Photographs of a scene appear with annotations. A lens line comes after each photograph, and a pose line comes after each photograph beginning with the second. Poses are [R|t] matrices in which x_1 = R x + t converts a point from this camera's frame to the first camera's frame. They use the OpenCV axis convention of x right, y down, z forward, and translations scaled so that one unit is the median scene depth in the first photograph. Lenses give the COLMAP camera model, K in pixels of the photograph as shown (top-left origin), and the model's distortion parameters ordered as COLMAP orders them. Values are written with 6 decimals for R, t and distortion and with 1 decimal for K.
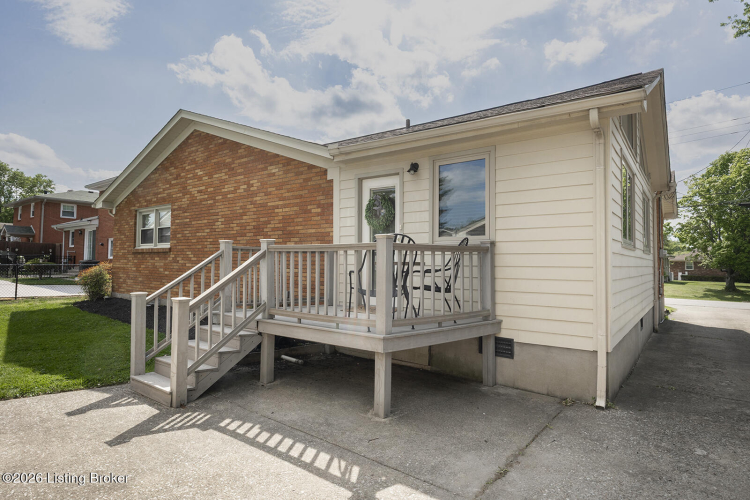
lens RADIAL K [[419.9, 0, 375.0], [0, 419.9, 250.0], [0, 0, 1]] dist [-0.000359, -0.000163]
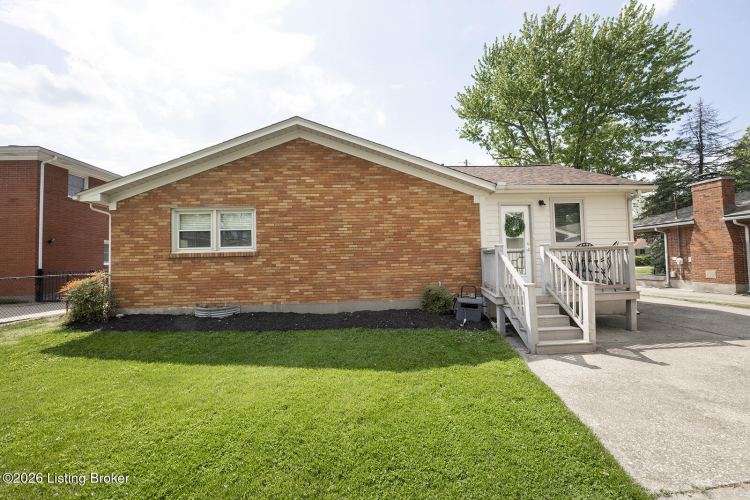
lens RADIAL K [[326.7, 0, 375.0], [0, 326.7, 250.0], [0, 0, 1]] dist [-0.000217, -0.000073]
pose [[0.755347, -0.017951, 0.655080, -0.919124], [0.012765, 0.999838, 0.012679, -0.017894], [-0.655201, -0.001215, 0.755453, 0.294778]]
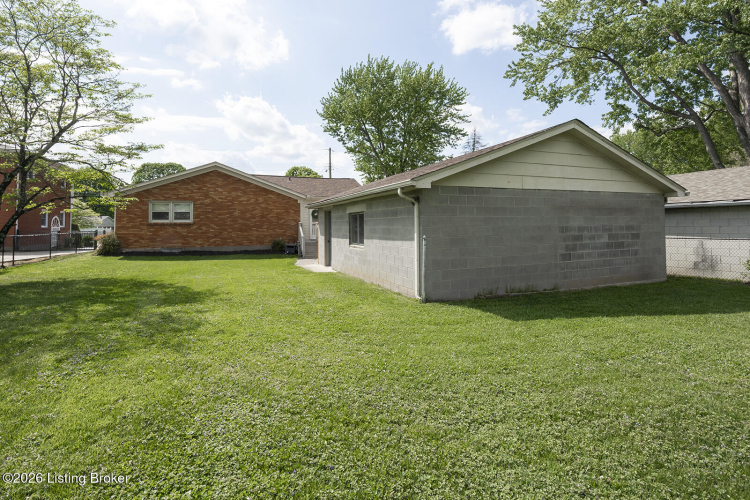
lens RADIAL K [[348.9, 0, 375.1], [0, 348.9, 216.9], [0, 0, 1]] dist [-0.045954, -0.000013]
pose [[0.486720, 0.000569, 0.873558, -1.815109], [-0.017855, 0.999797, 0.009297, -0.076490], [-0.873376, -0.020122, 0.486631, -0.720908]]
